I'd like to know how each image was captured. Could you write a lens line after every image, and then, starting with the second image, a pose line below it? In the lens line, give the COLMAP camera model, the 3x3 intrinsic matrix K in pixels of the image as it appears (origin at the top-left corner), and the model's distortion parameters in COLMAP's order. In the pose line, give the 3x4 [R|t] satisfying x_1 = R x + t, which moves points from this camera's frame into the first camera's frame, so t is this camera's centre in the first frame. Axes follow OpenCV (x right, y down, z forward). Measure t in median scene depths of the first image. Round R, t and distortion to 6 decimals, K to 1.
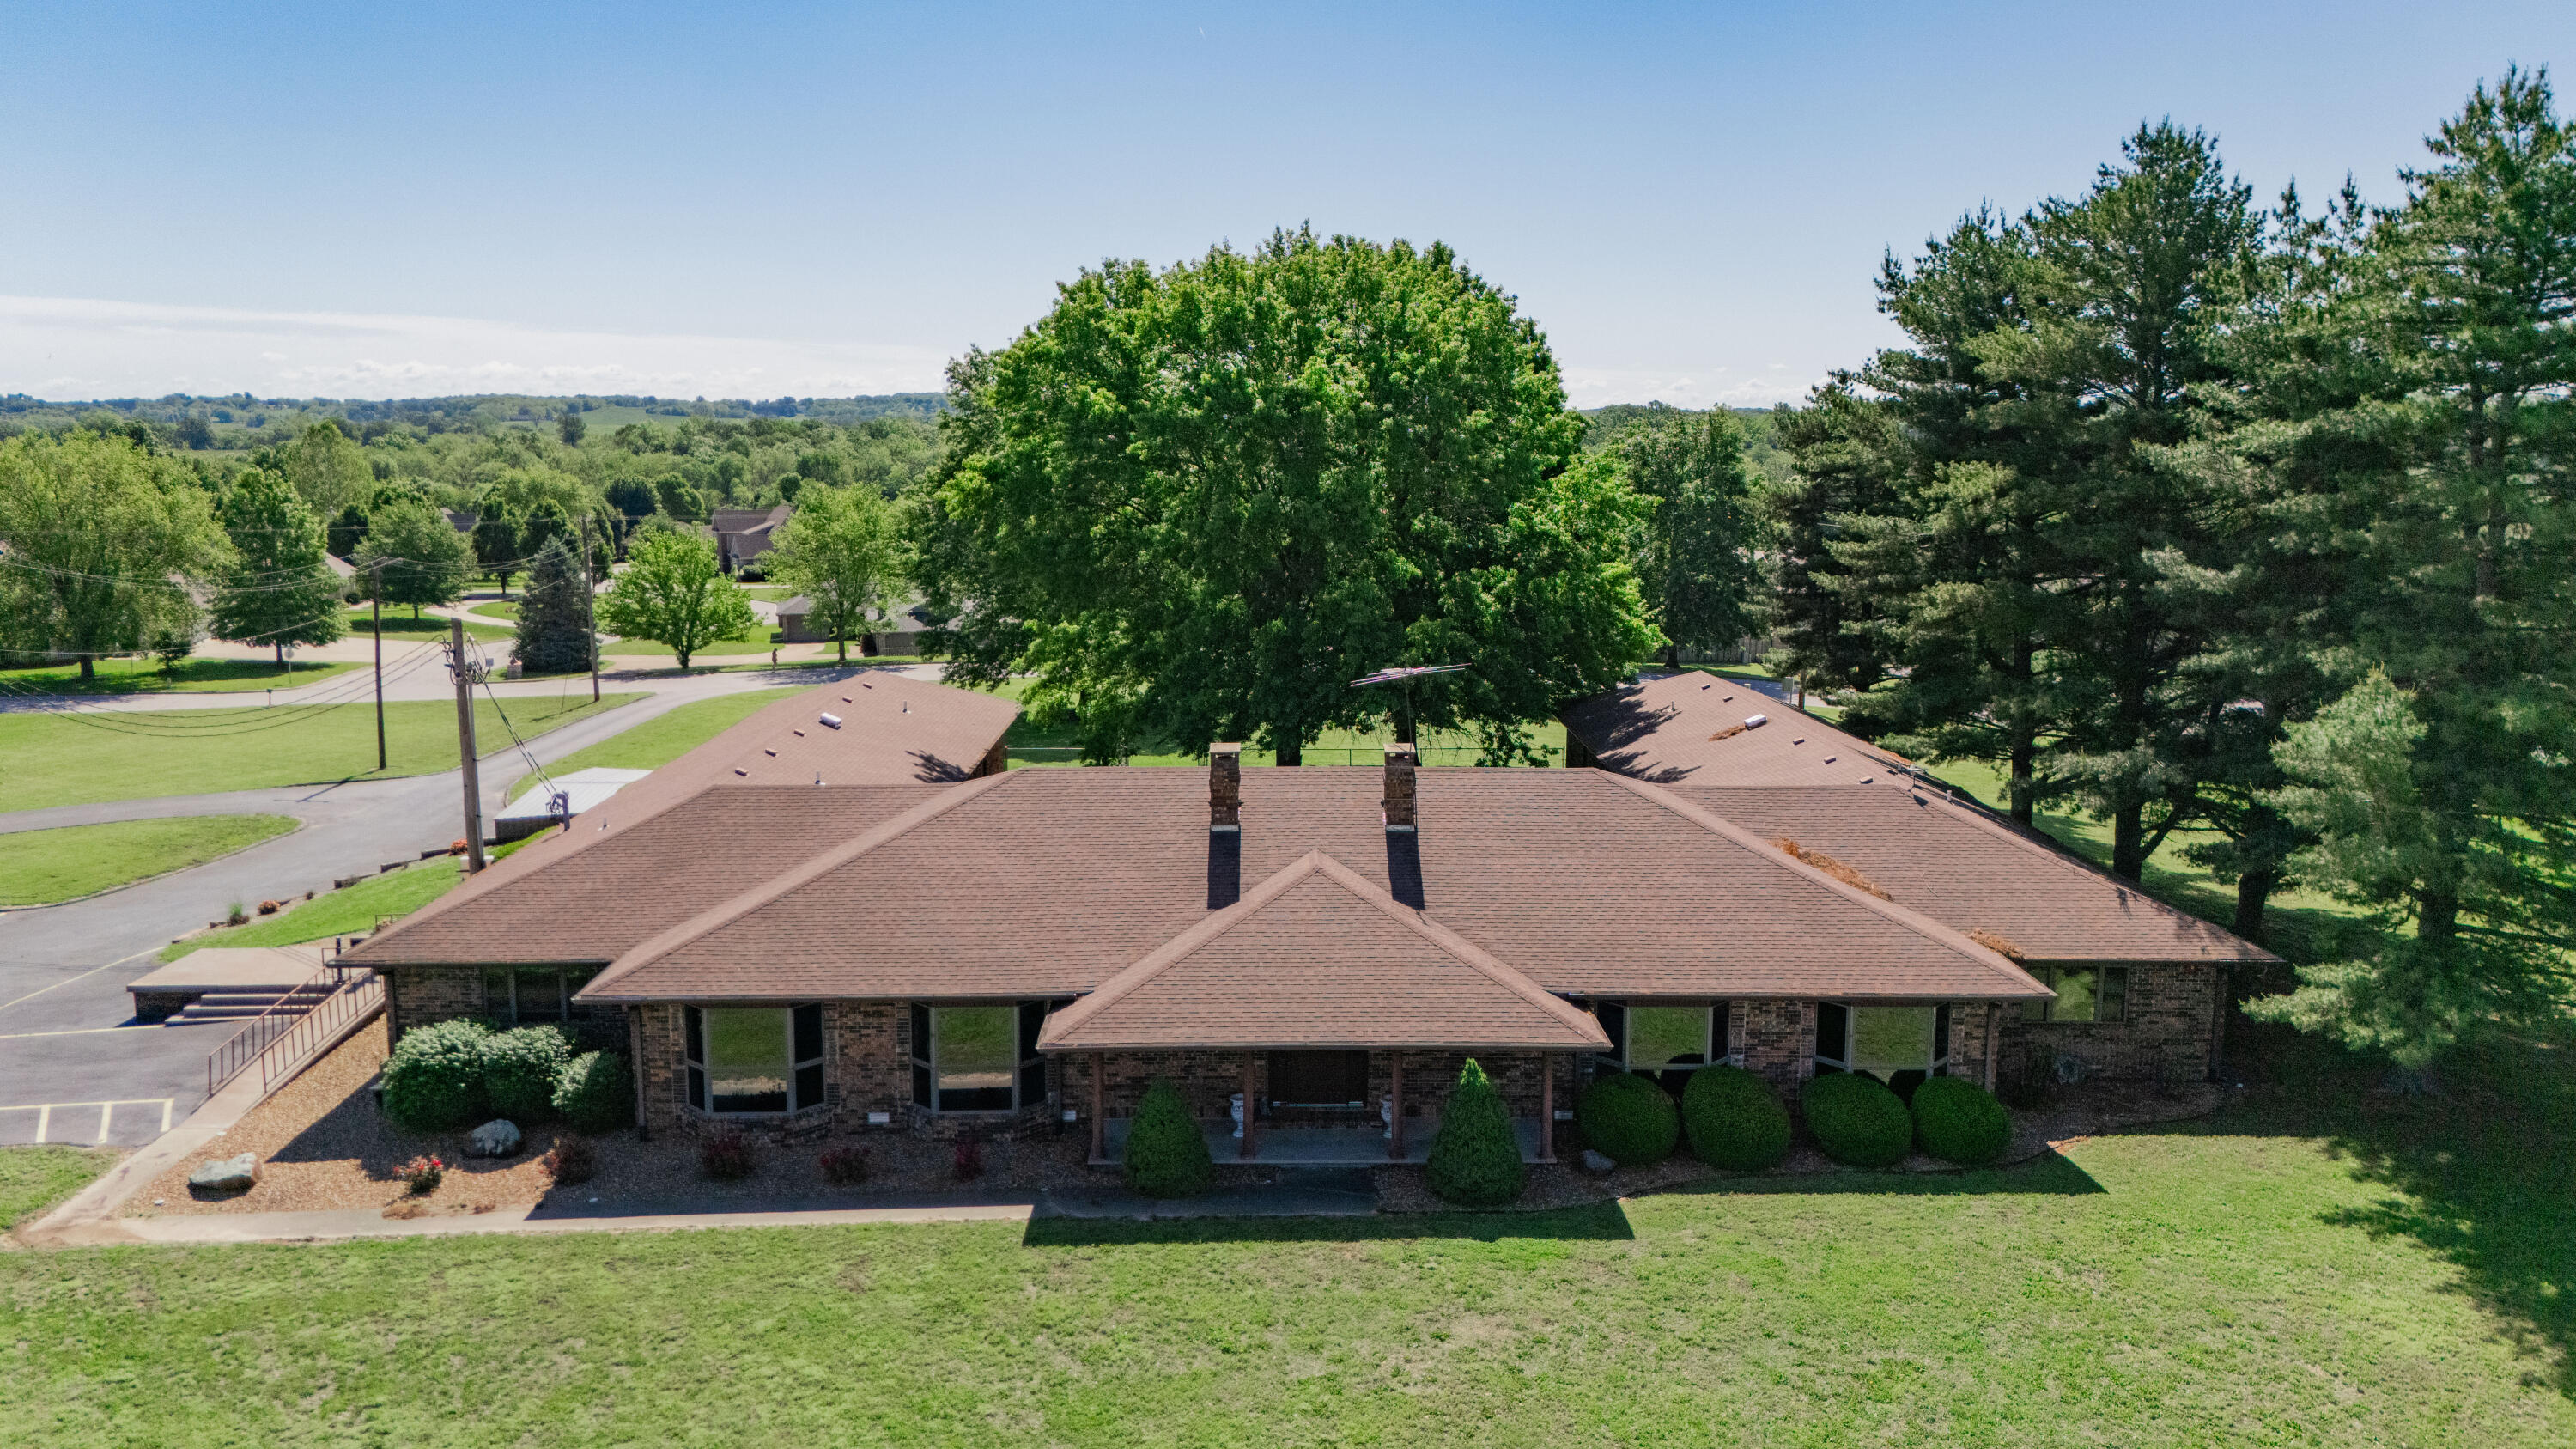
lens RADIAL K [[1924.1, 0, 1279.0], [0, 1924.1, 689.5], [0, 0, 1]] dist [0.069451, -0.065946]
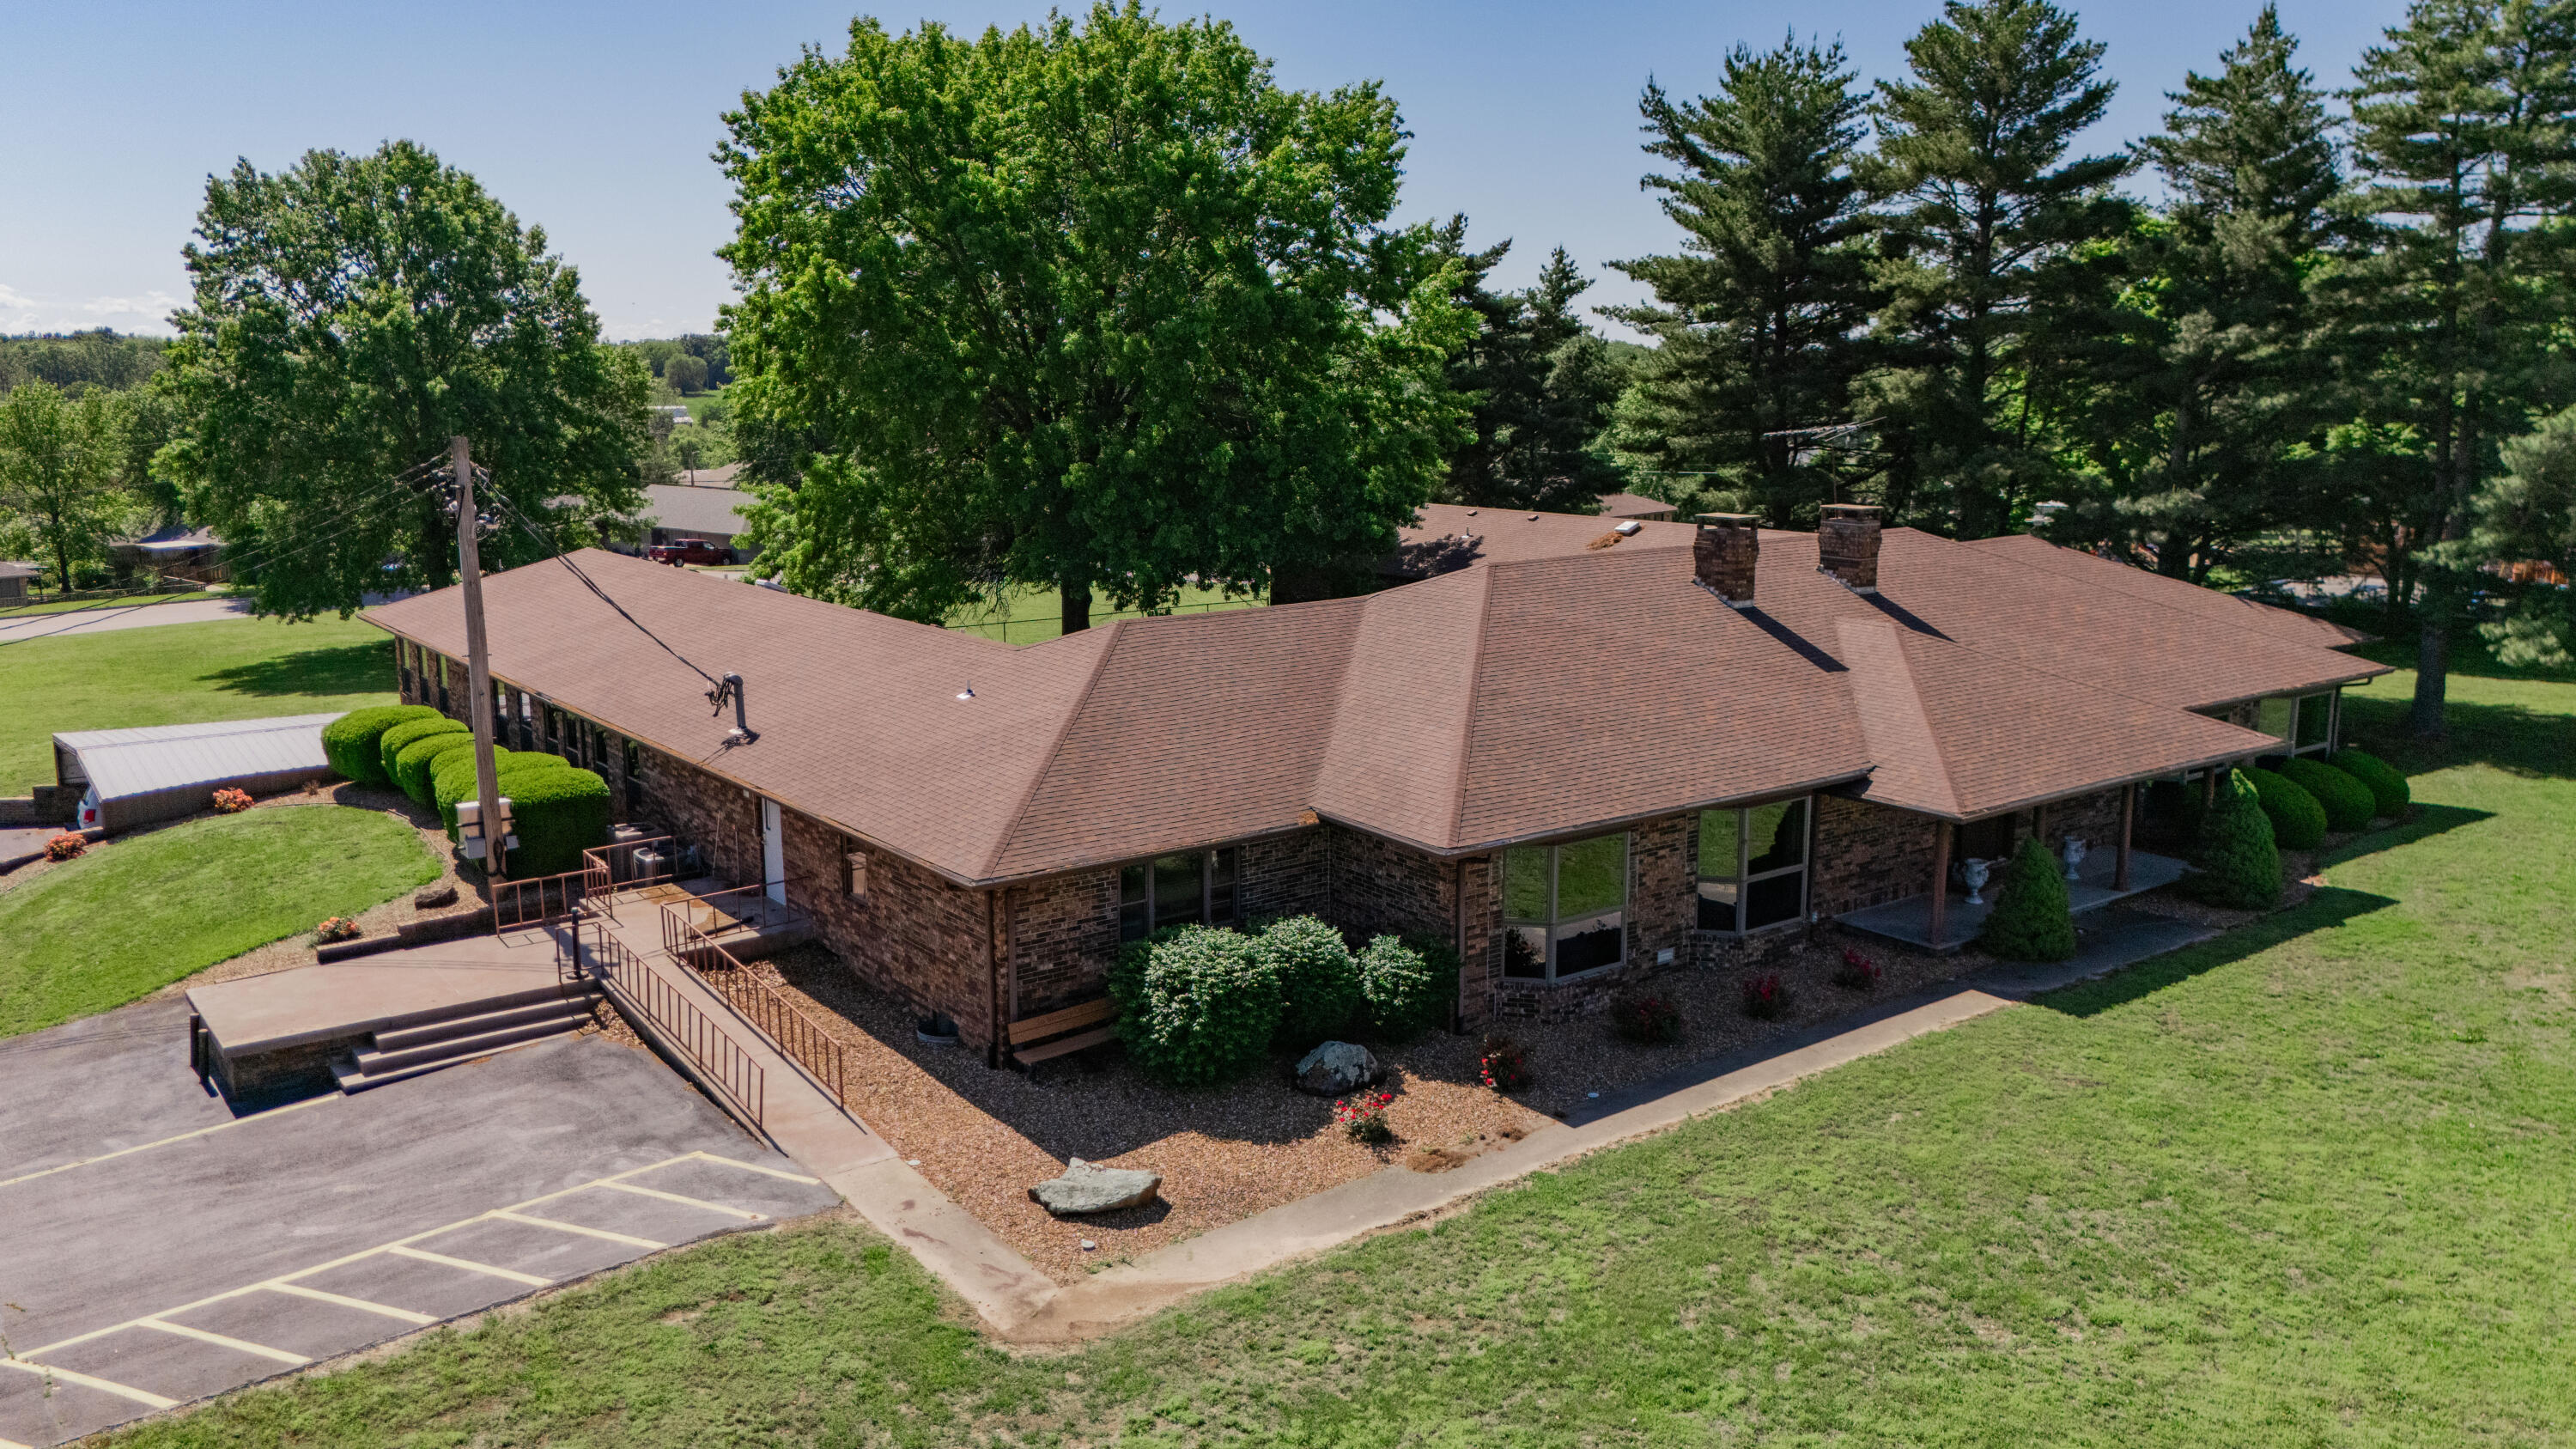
lens RADIAL K [[1924.1, 0, 1290.2], [0, 1924.1, 734.4], [0, 0, 1]] dist [0.069451, -0.065946]
pose [[0.810141, -0.112394, 0.575360, -0.478559], [0.083356, 0.993562, 0.076719, 0.029432], [-0.580279, -0.014193, 0.814294, 0.248568]]
